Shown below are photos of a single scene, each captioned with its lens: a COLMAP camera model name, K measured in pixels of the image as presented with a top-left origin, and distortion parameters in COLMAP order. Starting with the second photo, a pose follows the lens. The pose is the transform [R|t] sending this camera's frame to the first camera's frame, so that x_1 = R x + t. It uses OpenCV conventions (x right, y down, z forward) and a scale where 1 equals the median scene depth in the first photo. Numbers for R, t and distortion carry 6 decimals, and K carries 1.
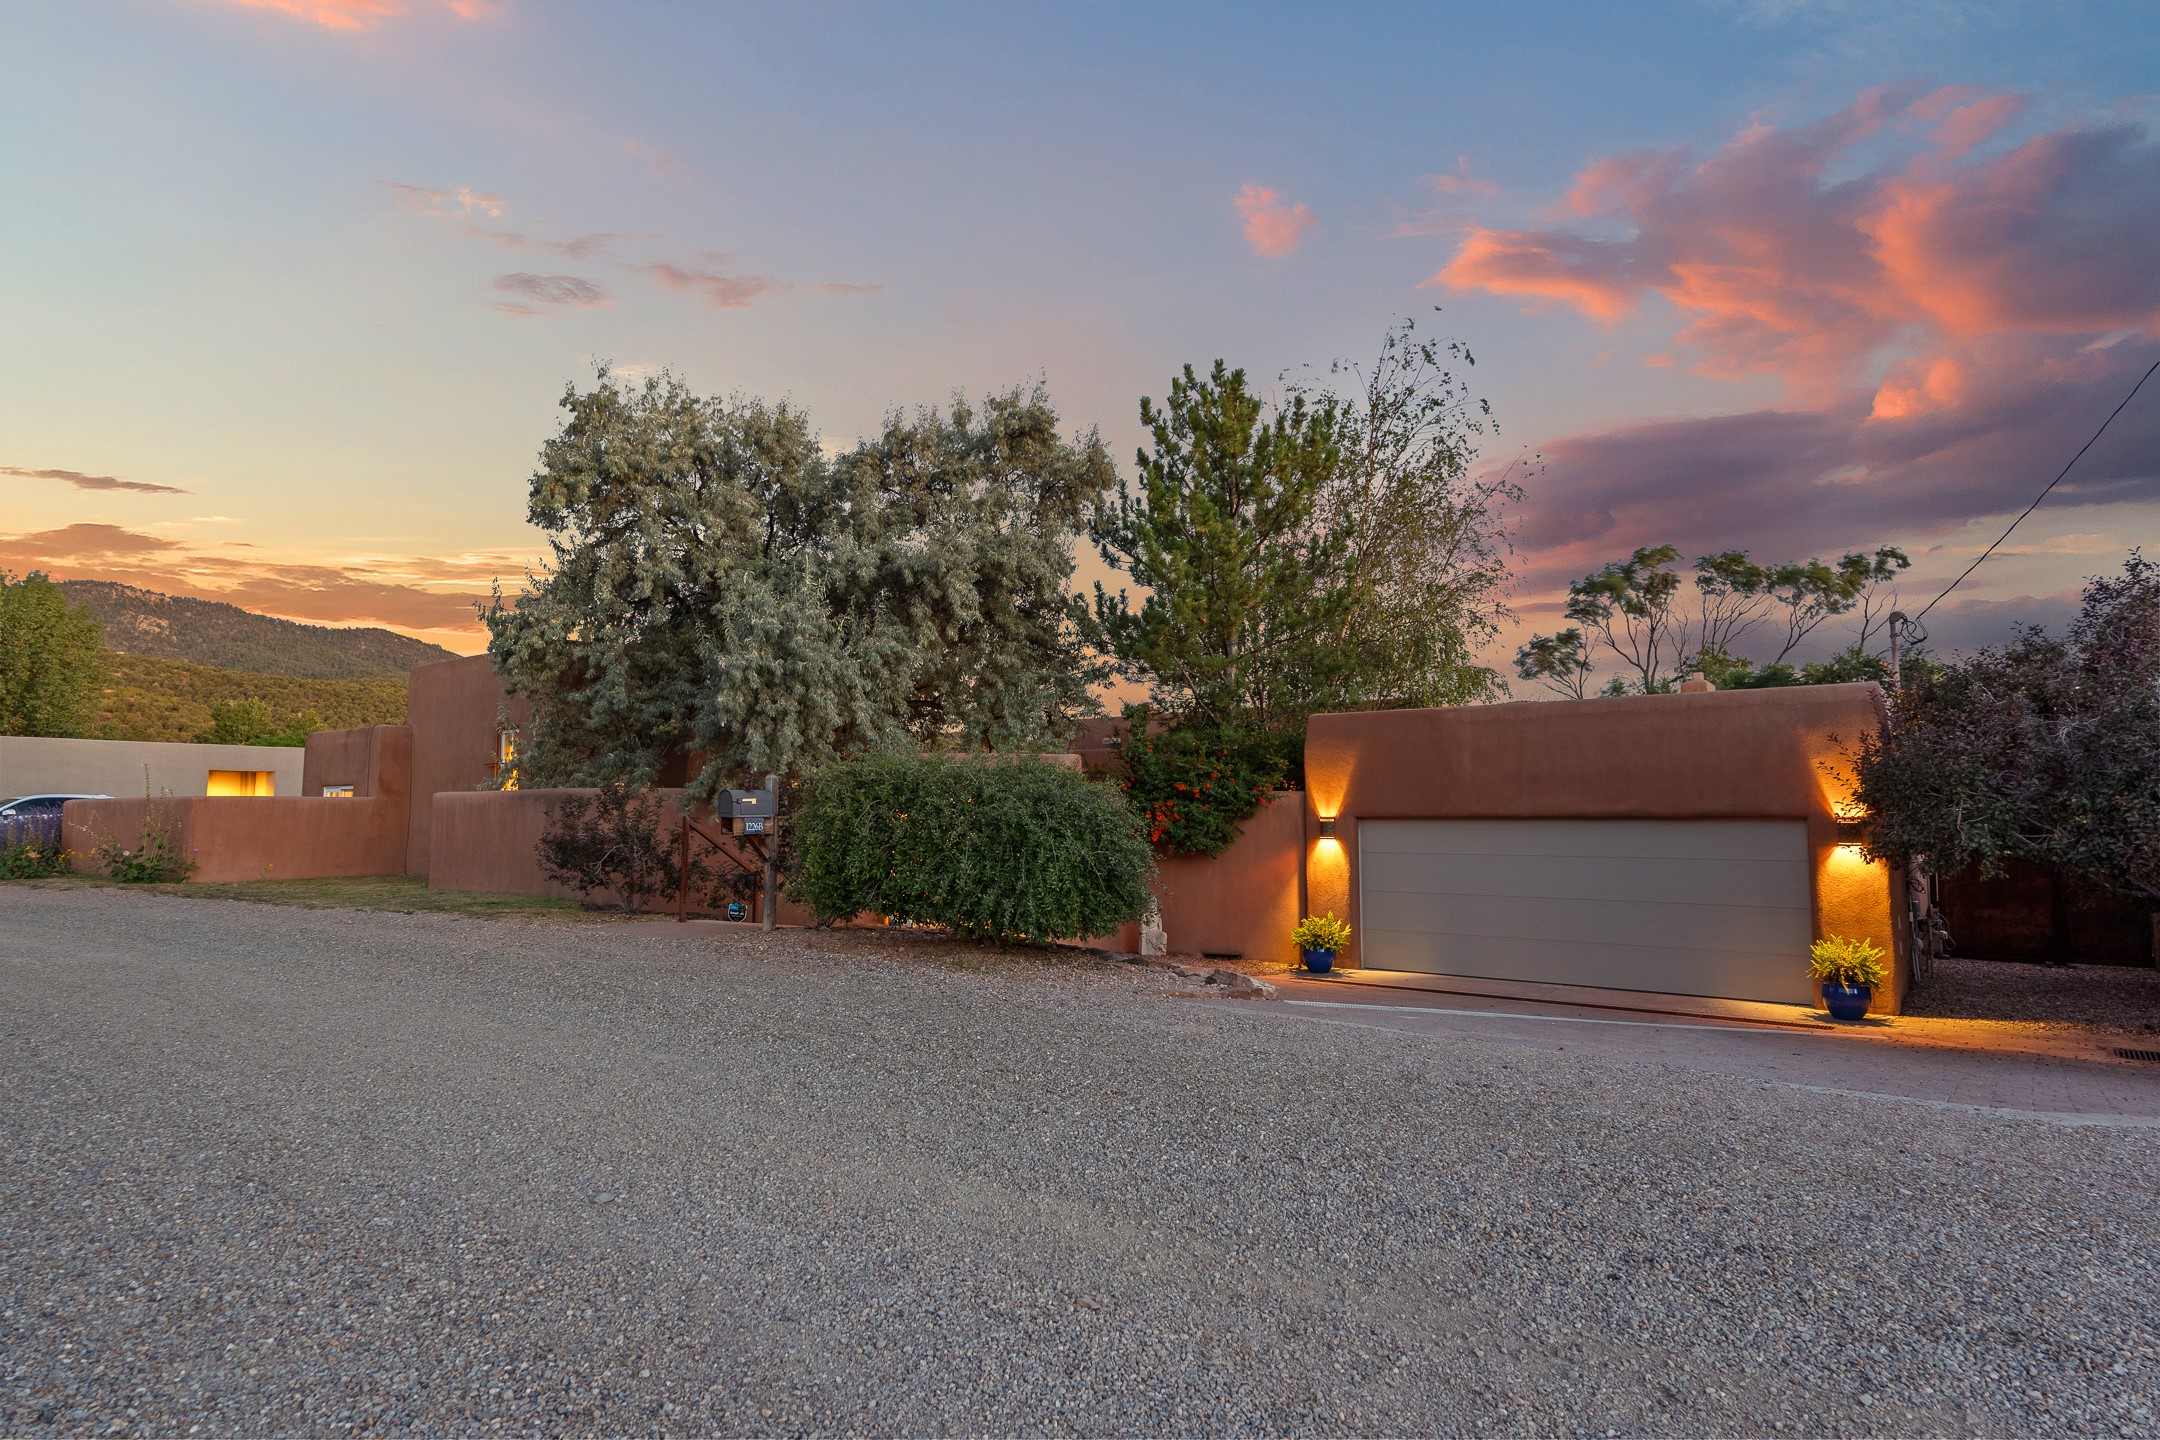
lens RADIAL K [[1234.1, 0, 1083.0], [0, 1234.1, 710.6], [0, 0, 1]] dist [-0.001513, -0.000386]
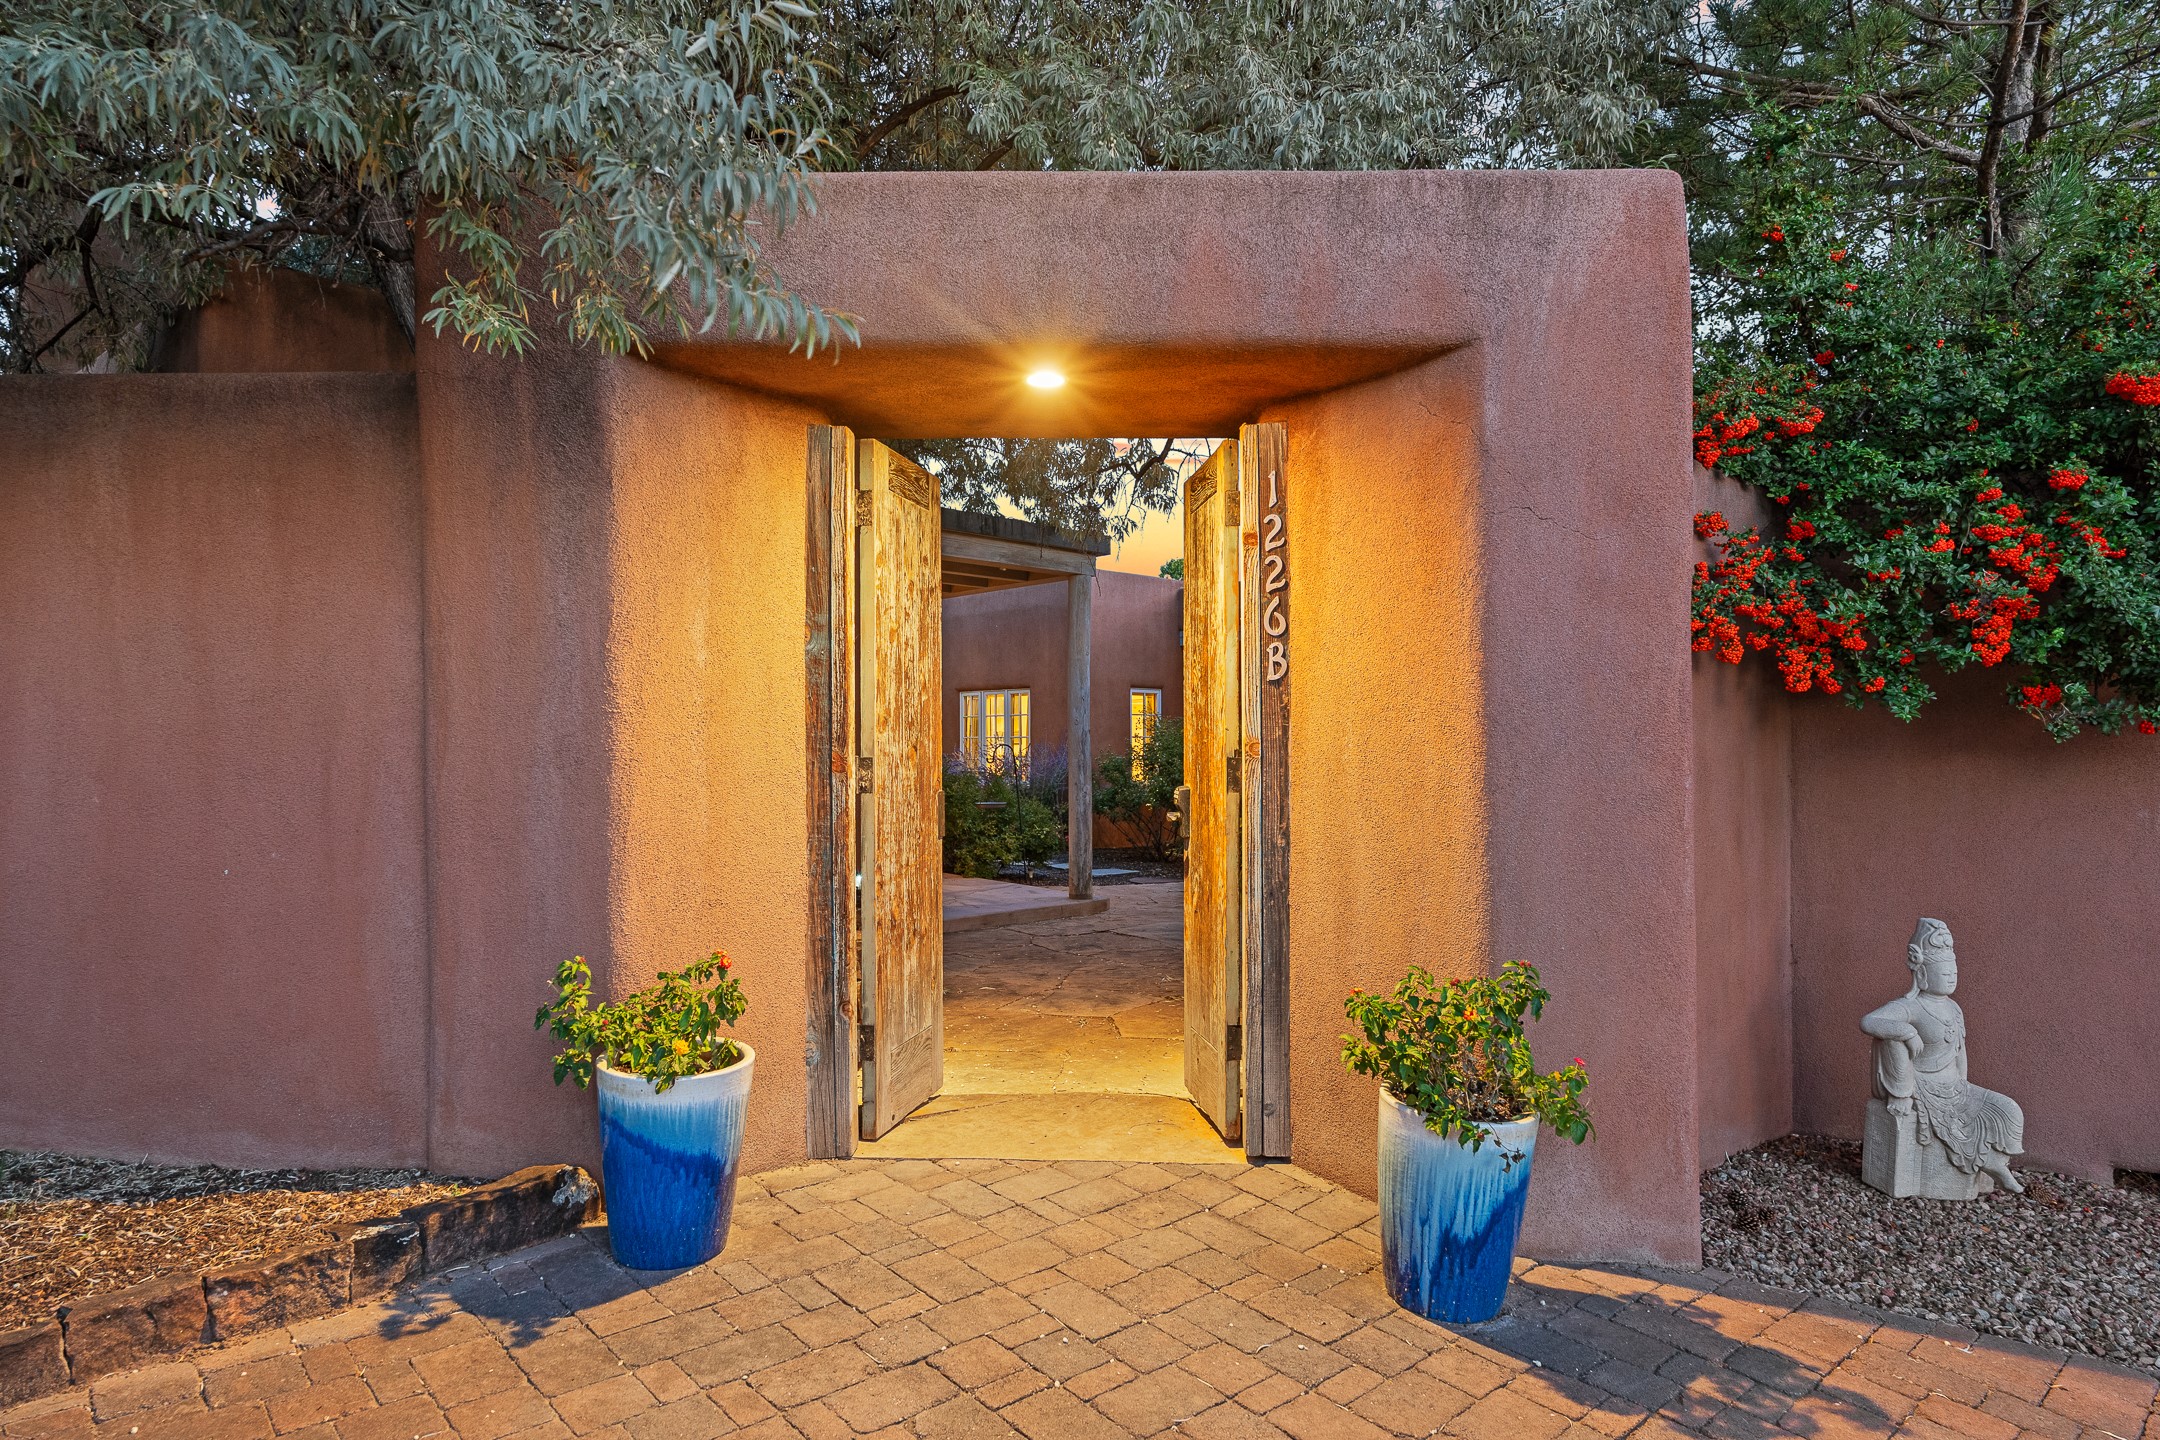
lens RADIAL K [[1234.1, 0, 1093.9], [0, 1234.1, 730.9], [0, 0, 1]] dist [-0.001513, -0.000386]
pose [[0.987139, -0.003637, -0.159821, -0.056082], [0.017181, 0.996364, 0.083443, 0.098781], [0.158936, -0.085116, 0.983613, 0.786254]]
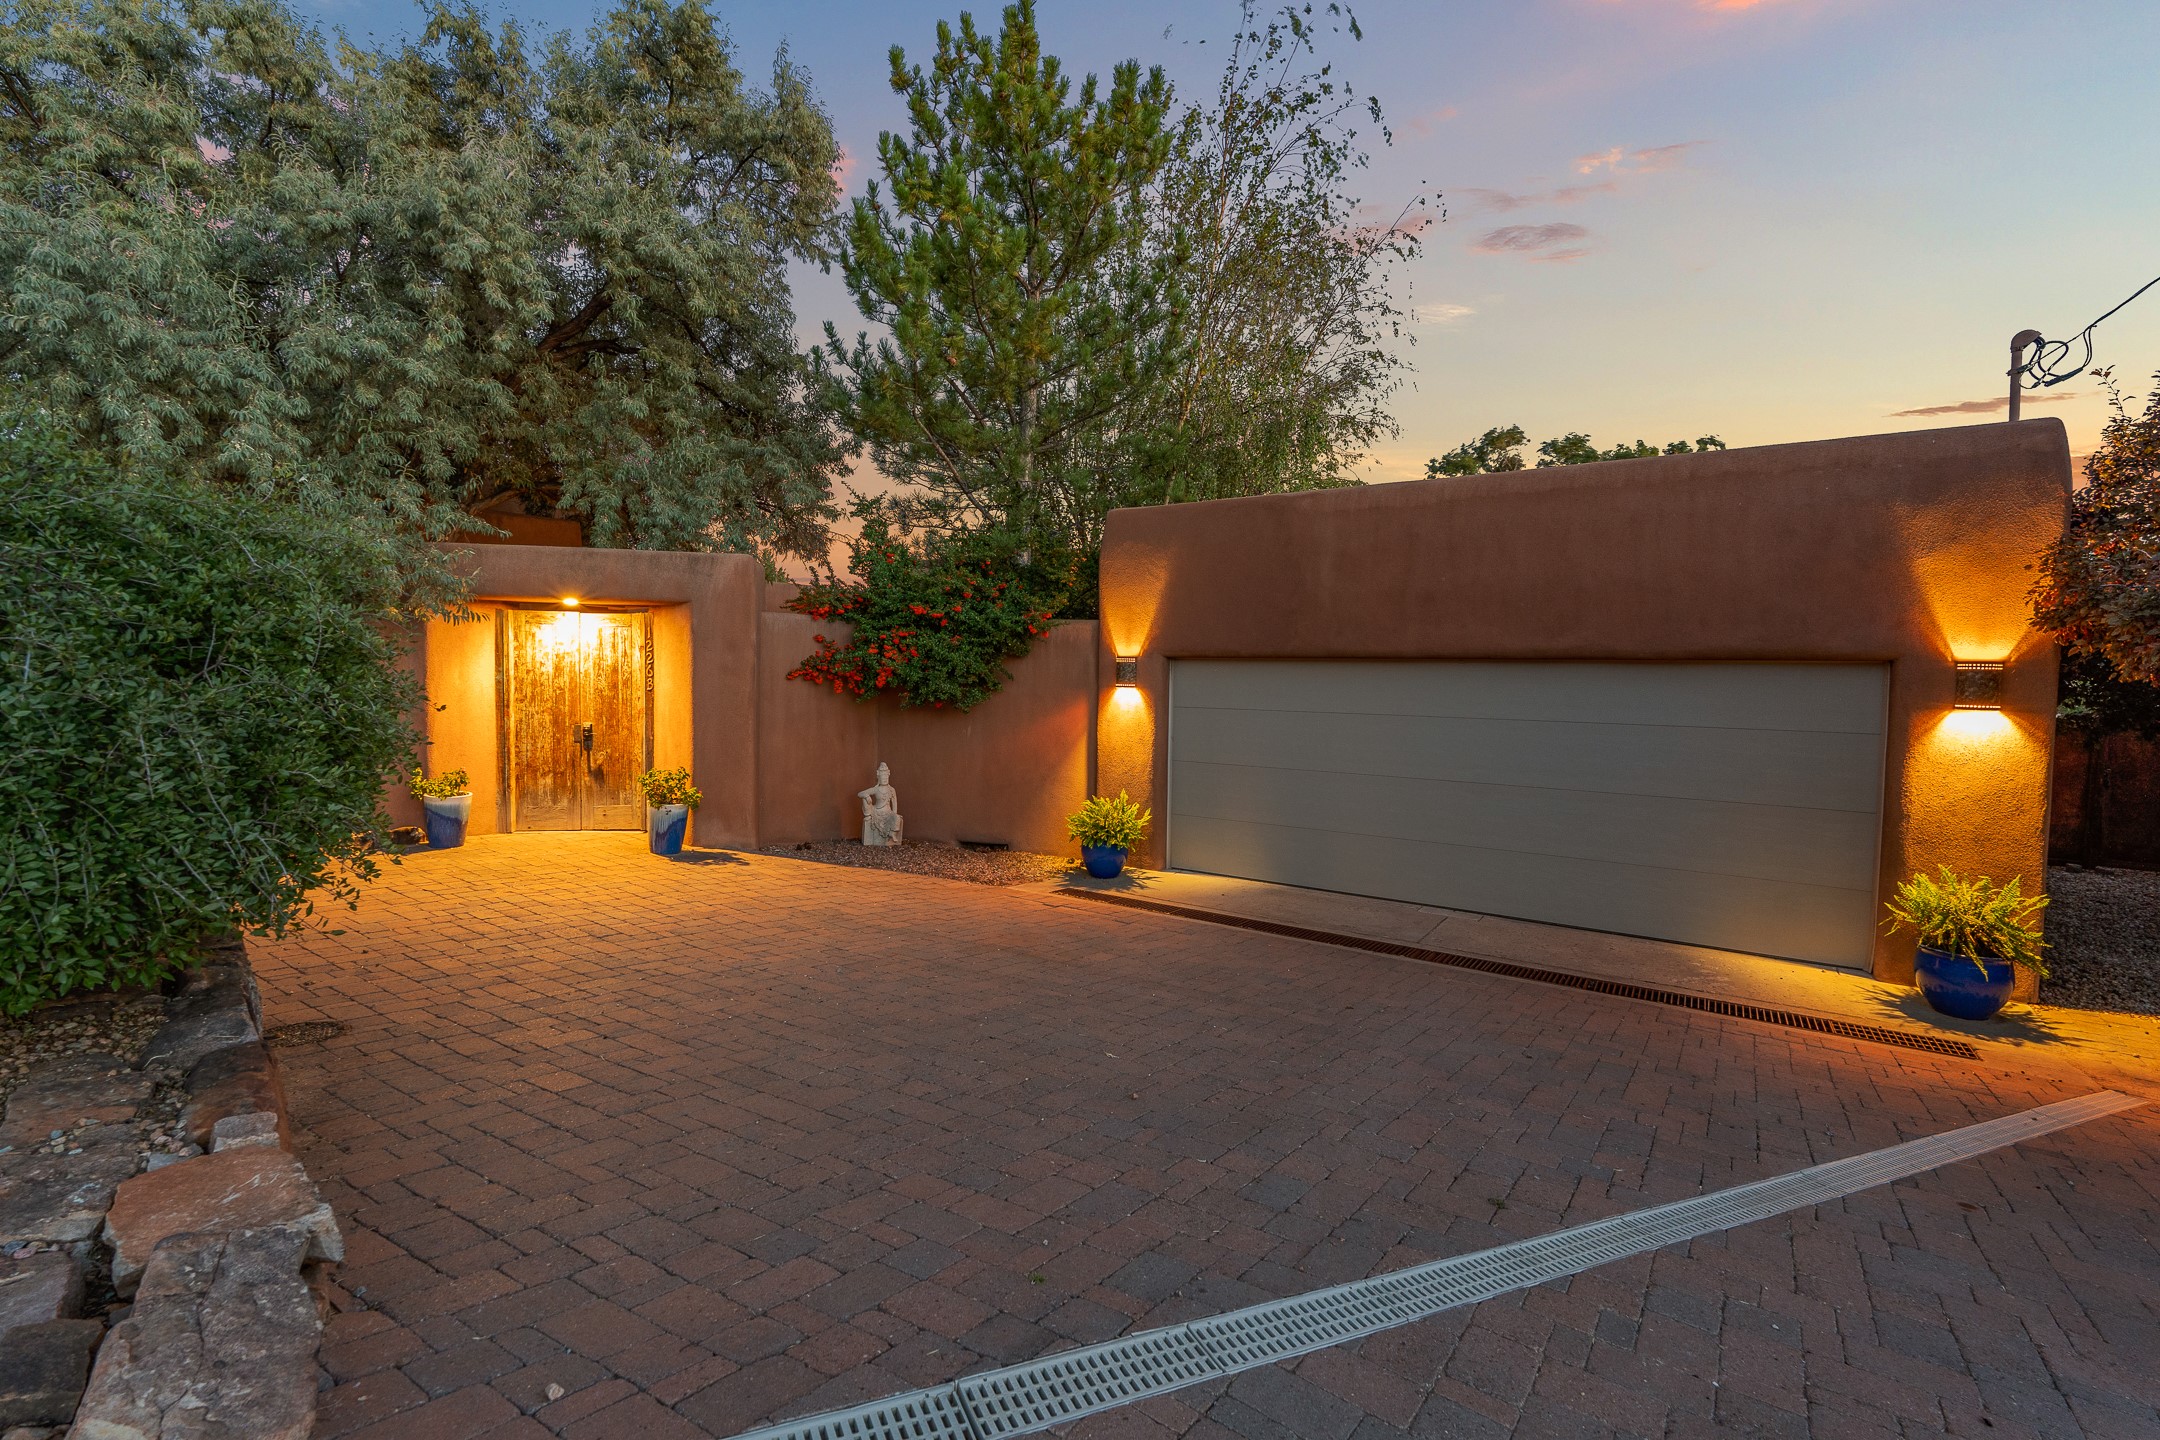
lens RADIAL K [[960.8, 0, 1092.9], [0, 960.8, 715.5], [0, 0, 1]] dist [-0.006335, 0.001582]
pose [[0.997968, 0.013028, 0.062369, 0.146061], [-0.021031, 0.991364, 0.129442, 0.049780], [-0.060144, -0.130491, 0.989624, 0.459793]]
